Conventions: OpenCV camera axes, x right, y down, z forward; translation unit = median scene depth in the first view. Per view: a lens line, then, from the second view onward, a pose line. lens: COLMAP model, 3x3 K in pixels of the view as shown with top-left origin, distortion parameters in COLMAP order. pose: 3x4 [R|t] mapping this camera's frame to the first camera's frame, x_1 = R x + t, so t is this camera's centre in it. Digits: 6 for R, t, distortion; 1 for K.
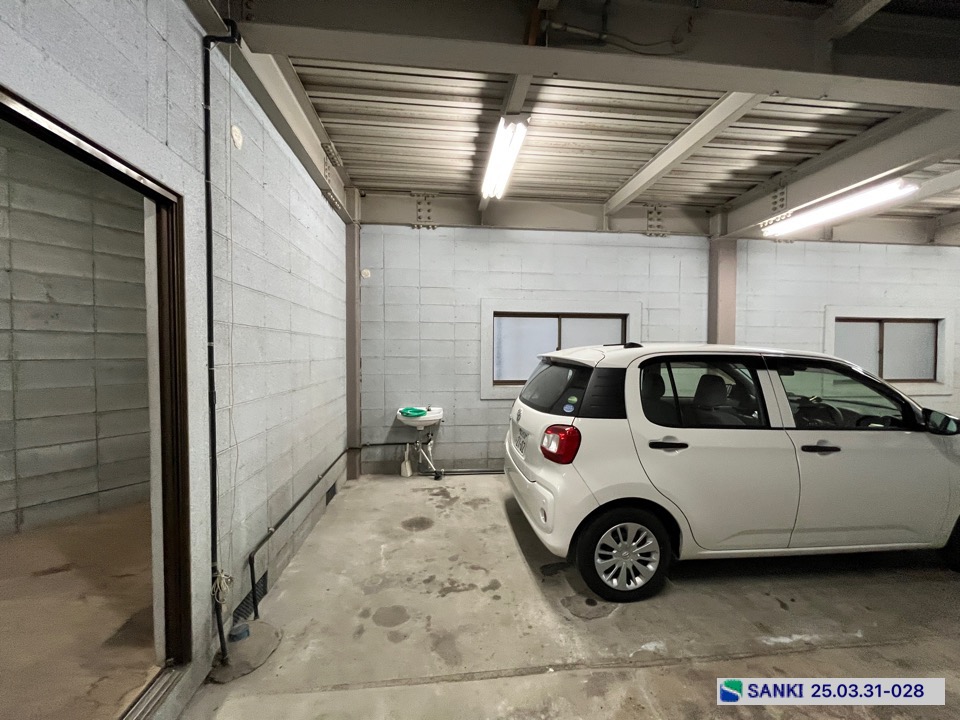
lens RADIAL K [[386.8, 0, 478.9], [0, 386.8, 360.8], [0, 0, 1]] dist [-0.001386, -0.000591]
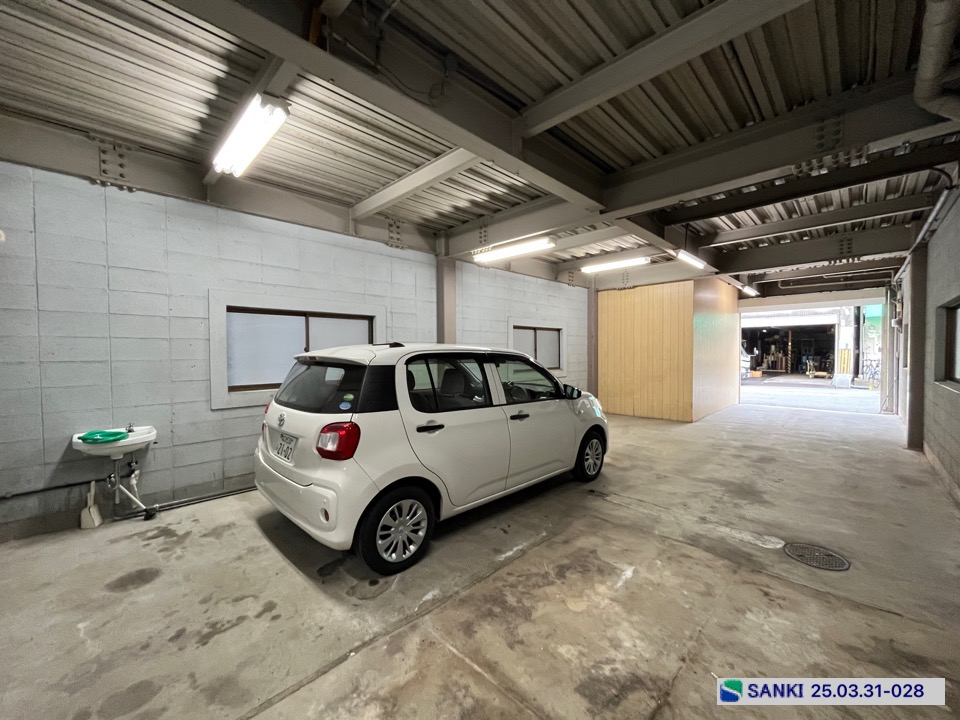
lens RADIAL K [[386.8, 0, 479.1], [0, 386.8, 360.9], [0, 0, 1]] dist [-0.001386, -0.000591]
pose [[0.774870, -0.024744, 0.631636, -0.121882], [0.025367, 0.999646, 0.008042, 0.003070], [-0.631612, 0.009791, 0.775223, -0.024667]]
